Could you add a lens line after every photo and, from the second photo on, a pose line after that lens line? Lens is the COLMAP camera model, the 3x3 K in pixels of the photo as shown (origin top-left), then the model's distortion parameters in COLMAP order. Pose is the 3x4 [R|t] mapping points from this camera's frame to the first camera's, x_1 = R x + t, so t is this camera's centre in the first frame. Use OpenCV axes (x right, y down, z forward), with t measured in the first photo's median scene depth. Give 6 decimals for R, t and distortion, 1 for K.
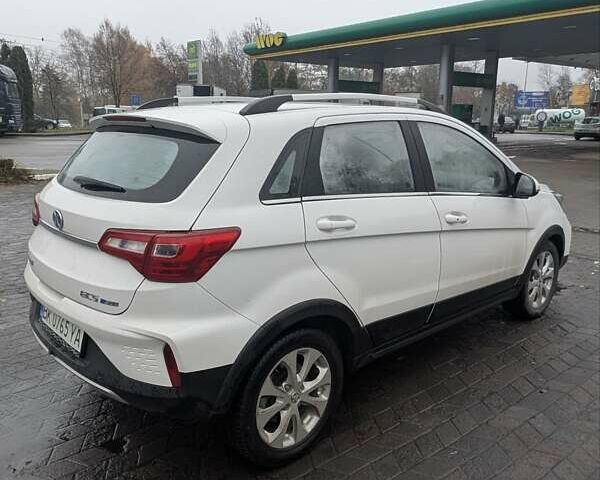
lens RADIAL K [[529.3, 0, 288.3], [0, 529.3, 239.2], [0, 0, 1]] dist [-0.005746, -0.003252]
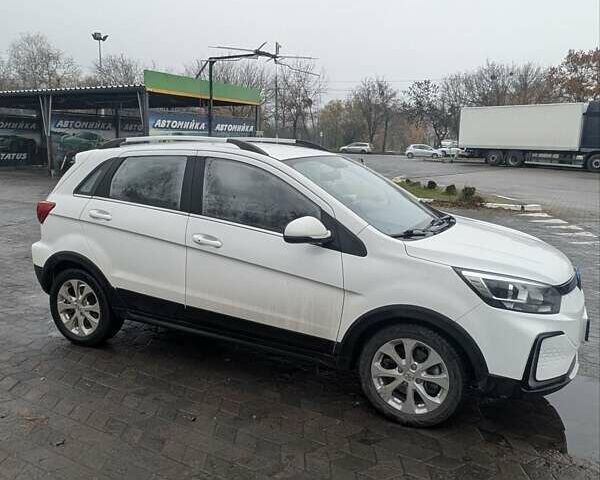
lens RADIAL K [[518.6, 0, 300.0], [0, 518.6, 240.0], [0, 0, 1]] dist [0.038960, -0.000024]
pose [[0.364536, 0.168997, -0.915726, 1.689622], [-0.224688, 0.970300, 0.089624, -0.222709], [0.903675, 0.173081, 0.391681, 0.872834]]
